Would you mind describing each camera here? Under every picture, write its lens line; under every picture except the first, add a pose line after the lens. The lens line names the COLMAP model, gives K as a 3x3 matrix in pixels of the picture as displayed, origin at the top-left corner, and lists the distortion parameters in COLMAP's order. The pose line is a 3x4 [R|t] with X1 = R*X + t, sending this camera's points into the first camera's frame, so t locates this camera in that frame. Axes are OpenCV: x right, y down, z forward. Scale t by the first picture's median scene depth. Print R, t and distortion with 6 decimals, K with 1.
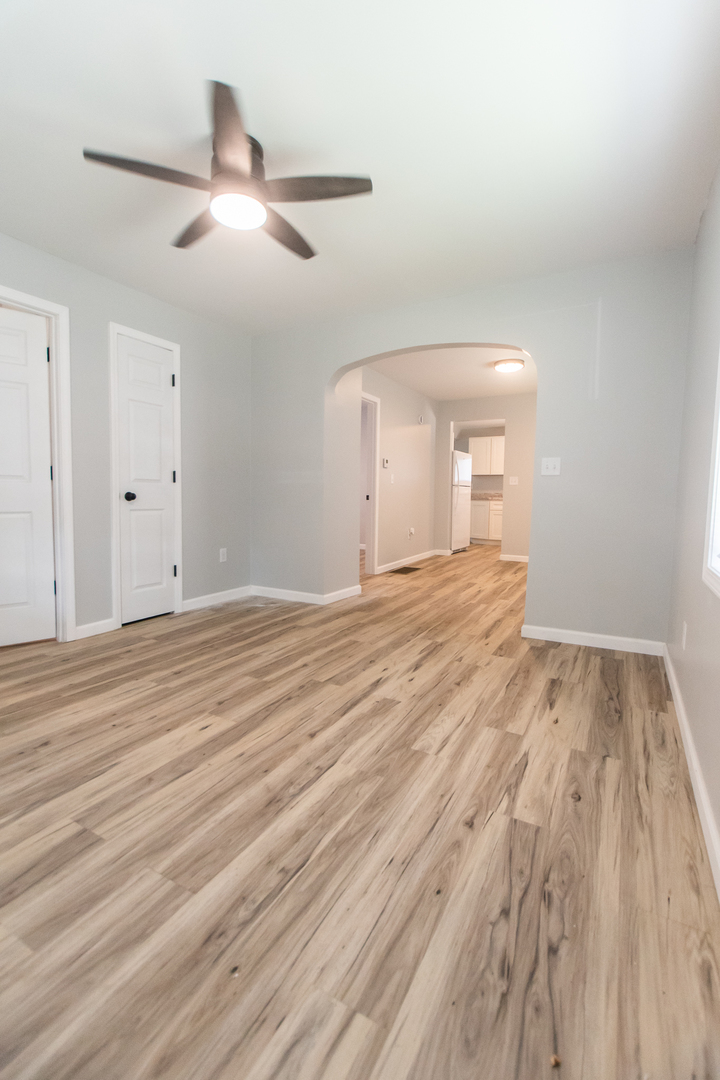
lens RADIAL K [[473.1, 0, 359.8], [0, 473.1, 526.1], [0, 0, 1]] dist [-0.003782, -0.001201]
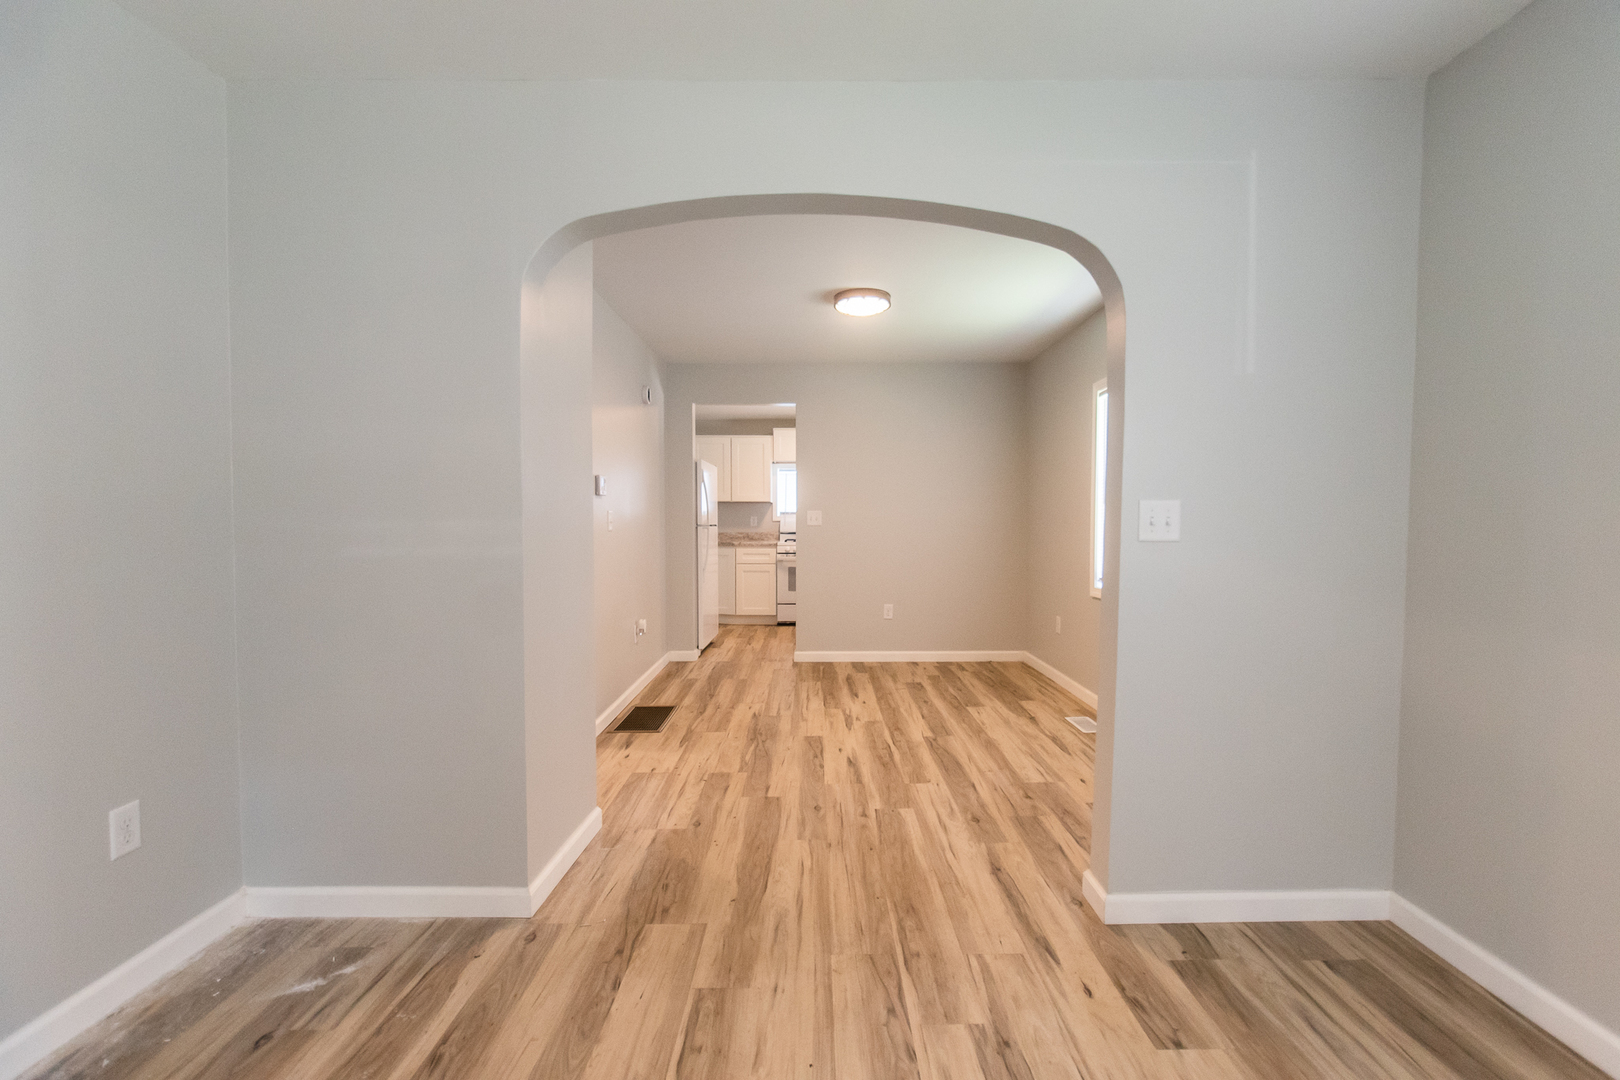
lens RADIAL K [[713.4, 0, 820.5], [0, 713.4, 541.0], [0, 0, 1]] dist [-0.001151, -0.000530]
pose [[0.866572, -0.025606, 0.498394, -0.227947], [0.042731, 0.998822, -0.022981, -0.126652], [-0.497219, 0.041211, 0.866646, 0.703642]]
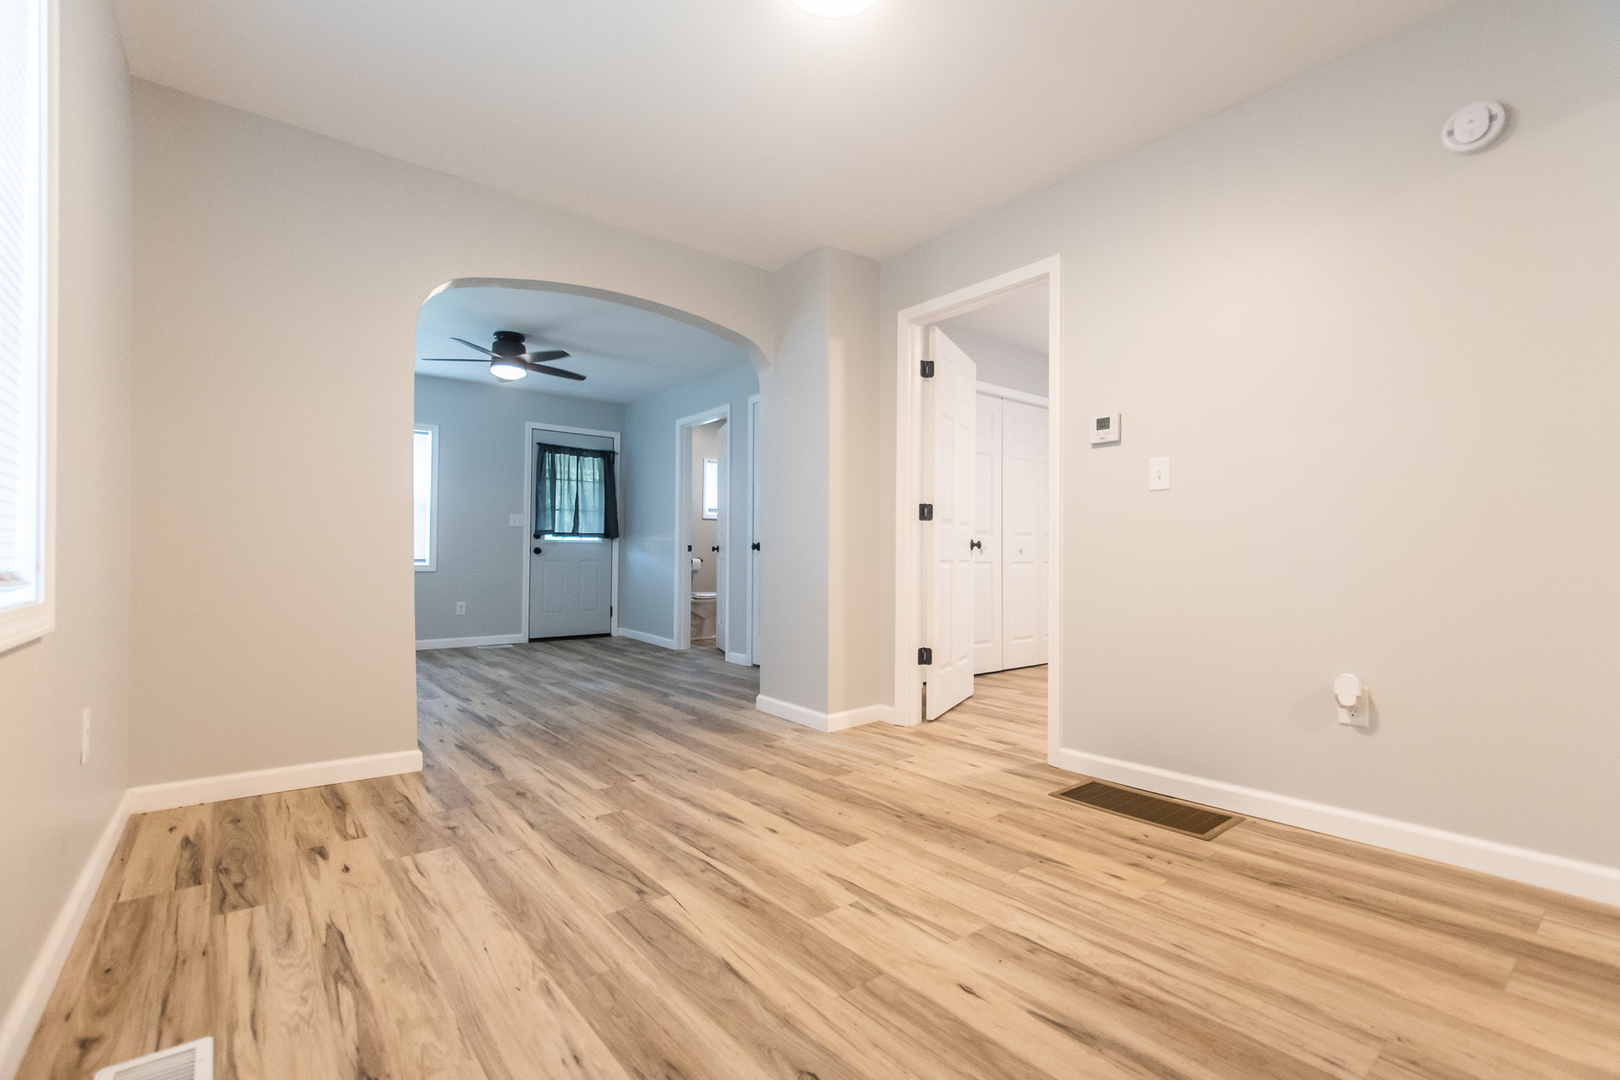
lens RADIAL K [[707.7, 0, 824.9], [0, 707.7, 549.0], [0, 0, 1]] dist [0.002338, 0.000184]
pose [[-0.353020, -0.022806, -0.935338, 1.251112], [-0.071412, 0.997443, 0.002632, -0.092469], [0.932886, 0.067724, -0.353746, 2.227271]]
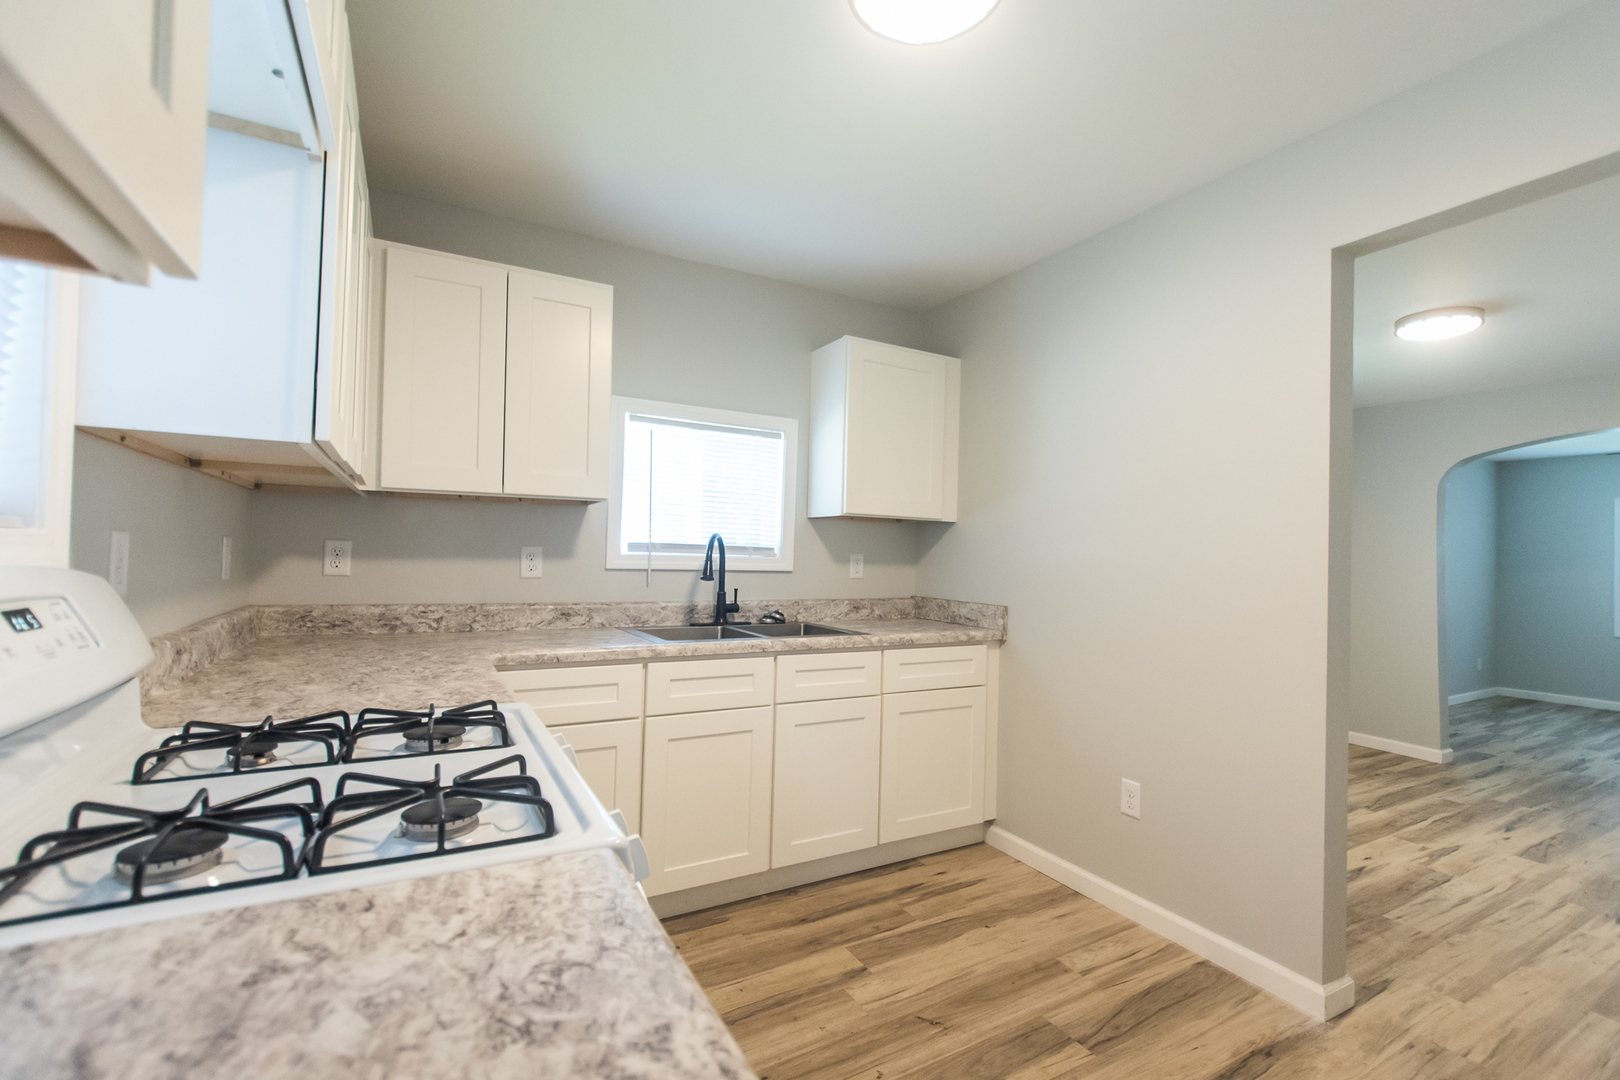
lens RADIAL K [[707.7, 0, 824.9], [0, 707.7, 549.0], [0, 0, 1]] dist [0.002338, 0.000184]
pose [[-0.863515, -0.026961, 0.503602, 0.909356], [-0.003440, 0.998862, 0.047577, -0.326080], [-0.504312, 0.039351, -0.862625, 3.583233]]
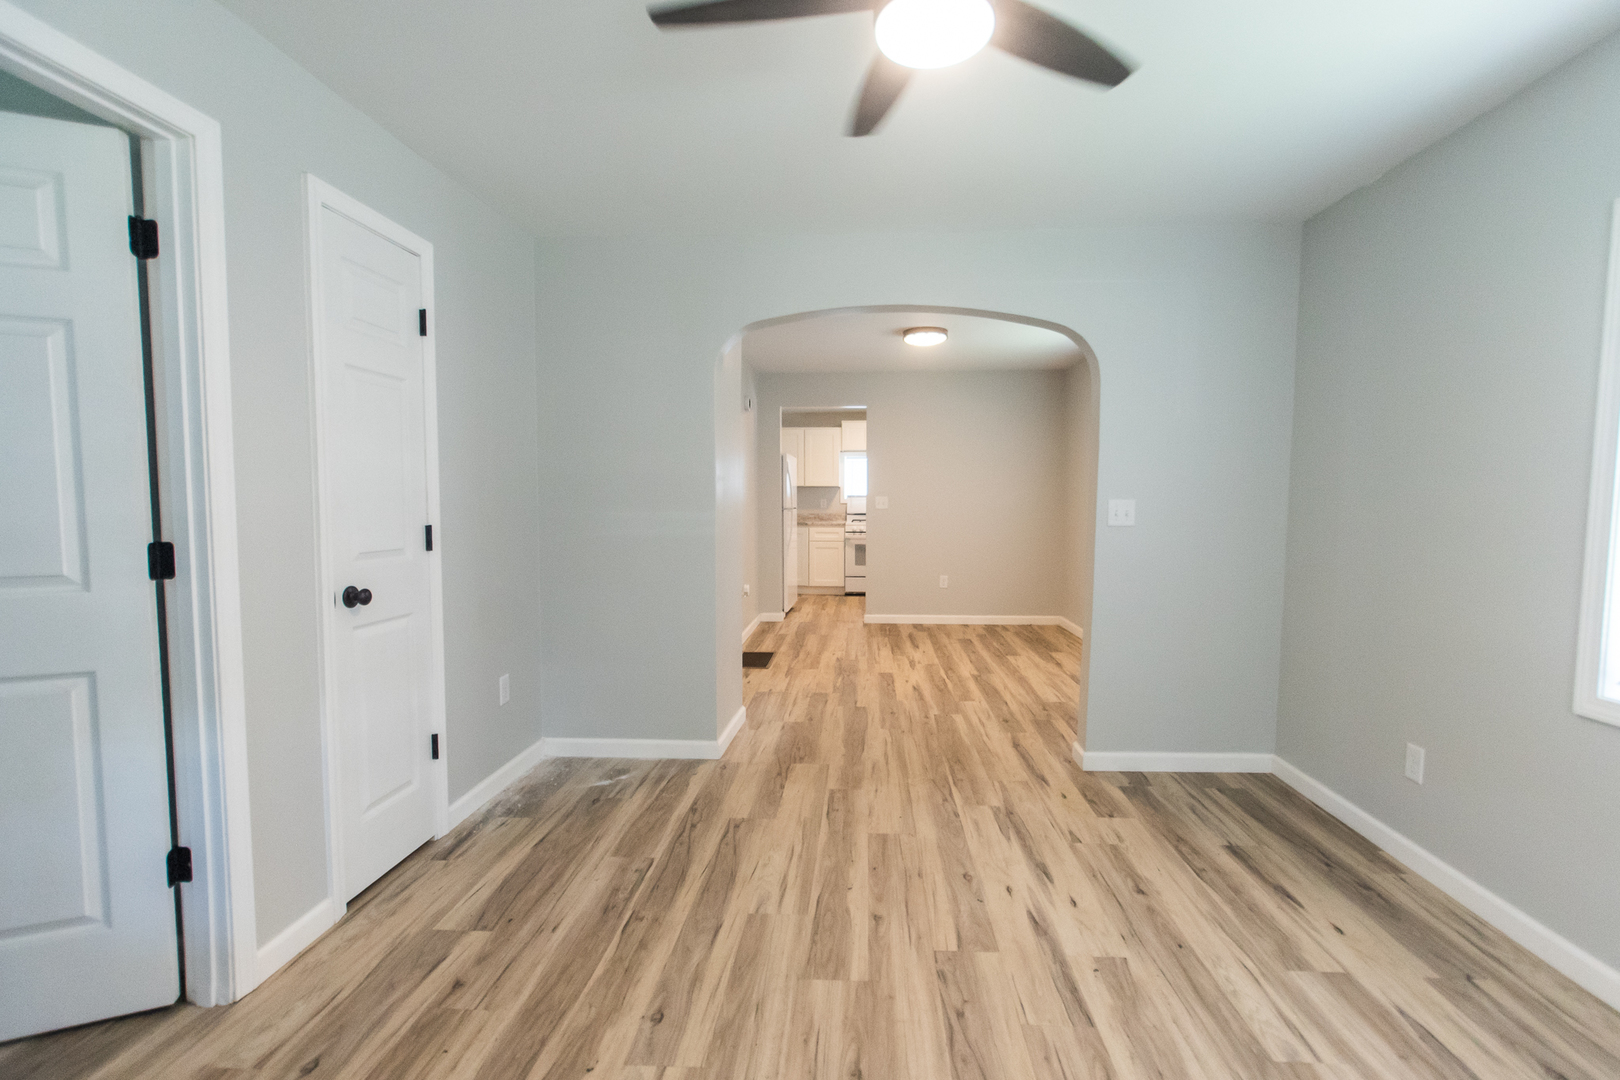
lens RADIAL K [[731.6, 0, 826.9], [0, 731.6, 542.7], [0, 0, 1]] dist [-0.000819, -0.000277]
pose [[0.896267, -0.037683, 0.441911, -0.515901], [0.038667, 0.999229, 0.006784, -0.128311], [-0.441826, 0.011007, 0.897033, 0.303184]]
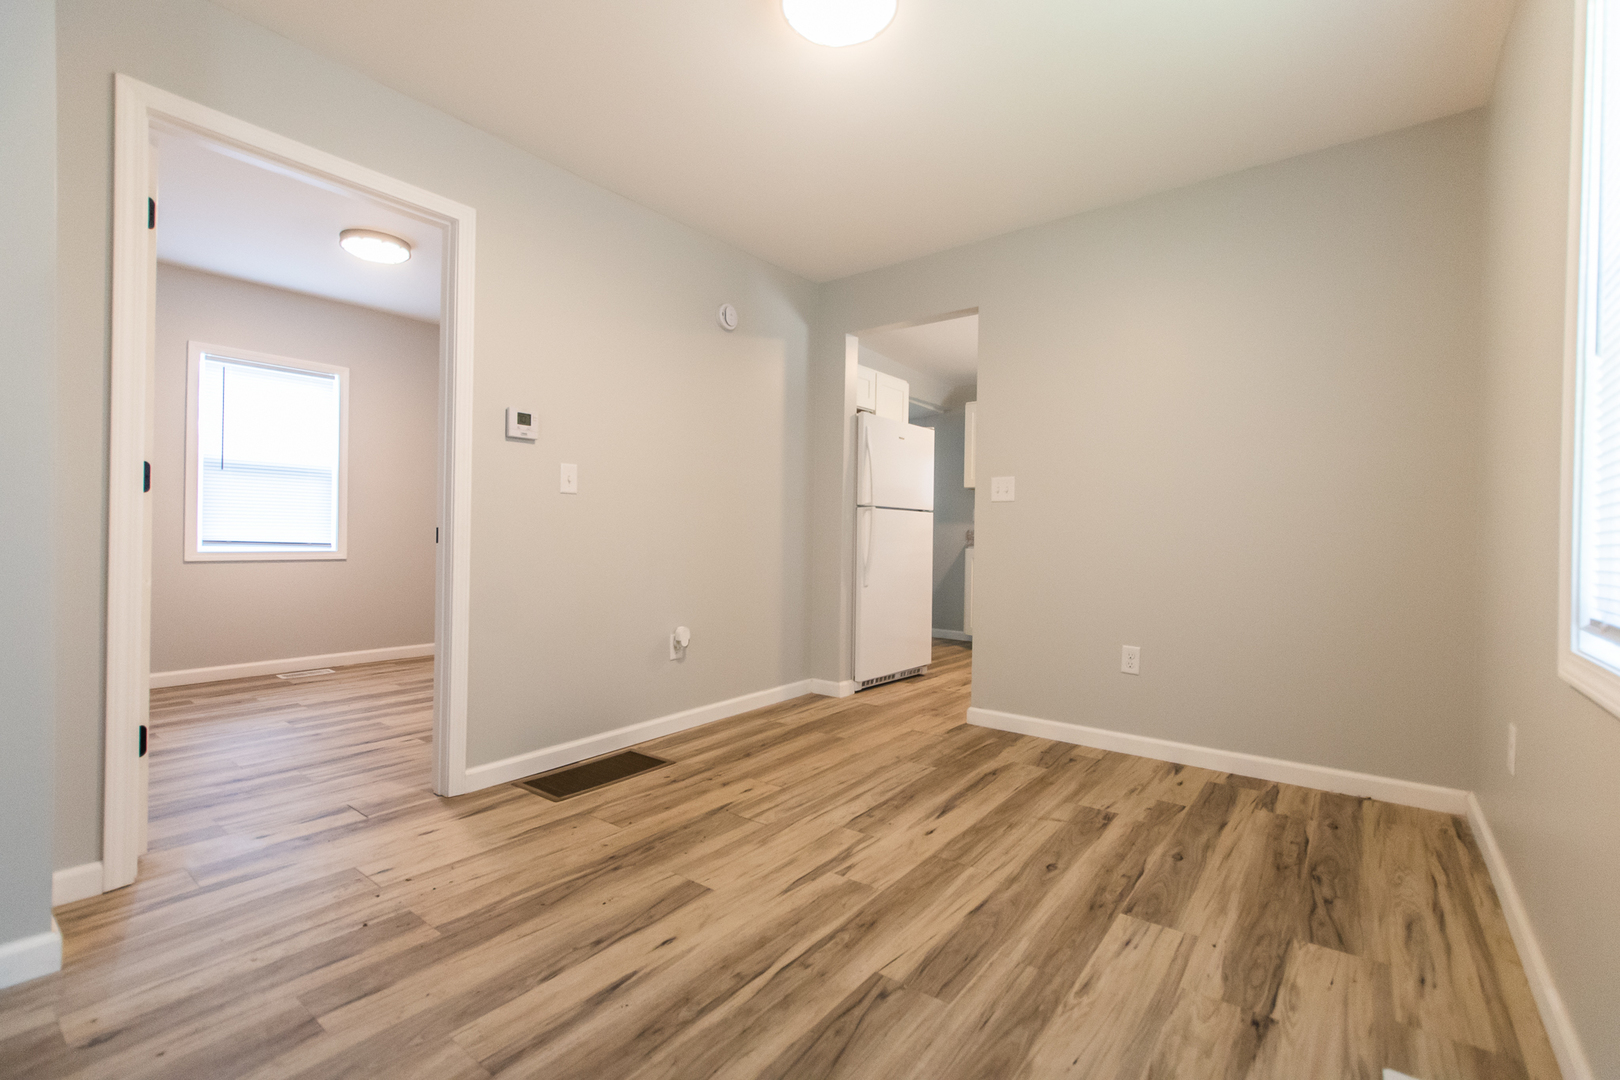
lens RADIAL K [[713.4, 0, 820.5], [0, 713.4, 541.0], [0, 0, 1]] dist [-0.001151, -0.000530]
pose [[0.990345, 0.002514, -0.138599, 0.701561], [-0.010962, 0.998125, -0.060218, -0.069027], [0.138188, 0.061156, 0.988516, 1.272642]]
